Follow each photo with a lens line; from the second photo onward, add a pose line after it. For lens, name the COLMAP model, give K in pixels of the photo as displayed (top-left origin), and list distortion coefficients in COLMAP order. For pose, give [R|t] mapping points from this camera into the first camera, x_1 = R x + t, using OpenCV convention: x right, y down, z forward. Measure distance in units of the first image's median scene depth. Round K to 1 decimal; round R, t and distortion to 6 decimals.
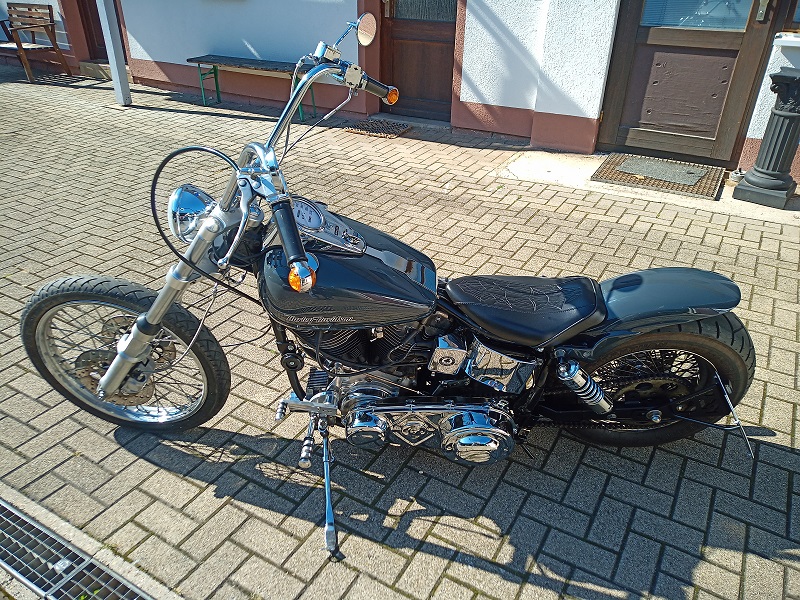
lens RADIAL K [[596.4, 0, 401.5], [0, 596.4, 302.1], [0, 0, 1]] dist [0.012301, -0.006982]
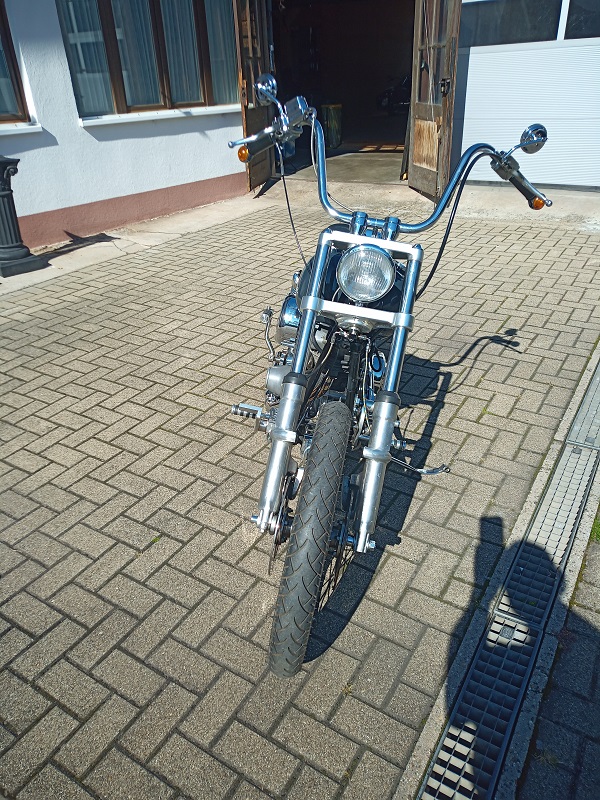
lens RADIAL K [[596.4, 0, 300.4], [0, 596.4, 400.1], [0, 0, 1]] dist [0.012301, -0.006982]
pose [[0.028358, -0.487081, 0.872896, -1.223107], [0.520392, 0.752772, 0.403145, -0.409024], [-0.853456, 0.442816, 0.274820, 0.837640]]
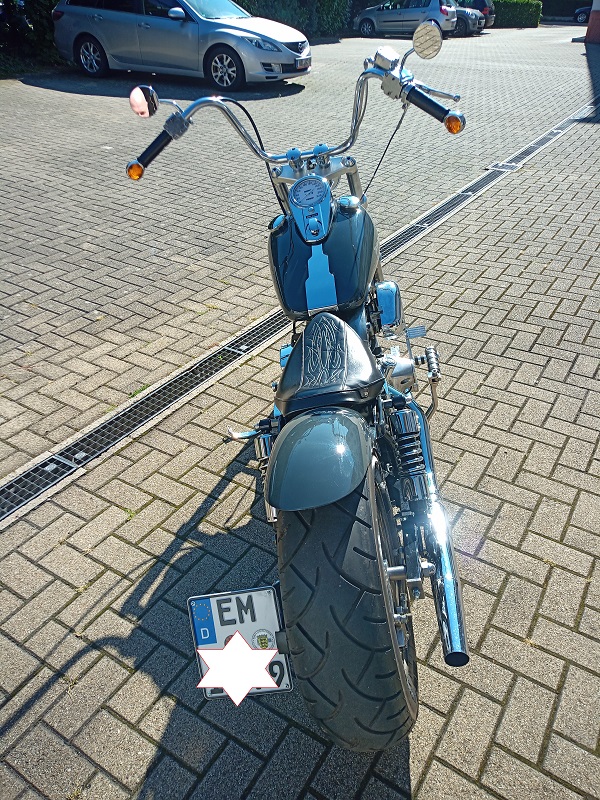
lens RADIAL K [[596.4, 0, 301.7], [0, 596.4, 399.9], [0, 0, 1]] dist [0.012301, -0.006982]
pose [[-0.036664, 0.536652, -0.843006, 0.984877], [-0.472128, 0.734190, 0.487914, -0.386507], [0.880767, 0.415895, 0.226450, 0.802273]]
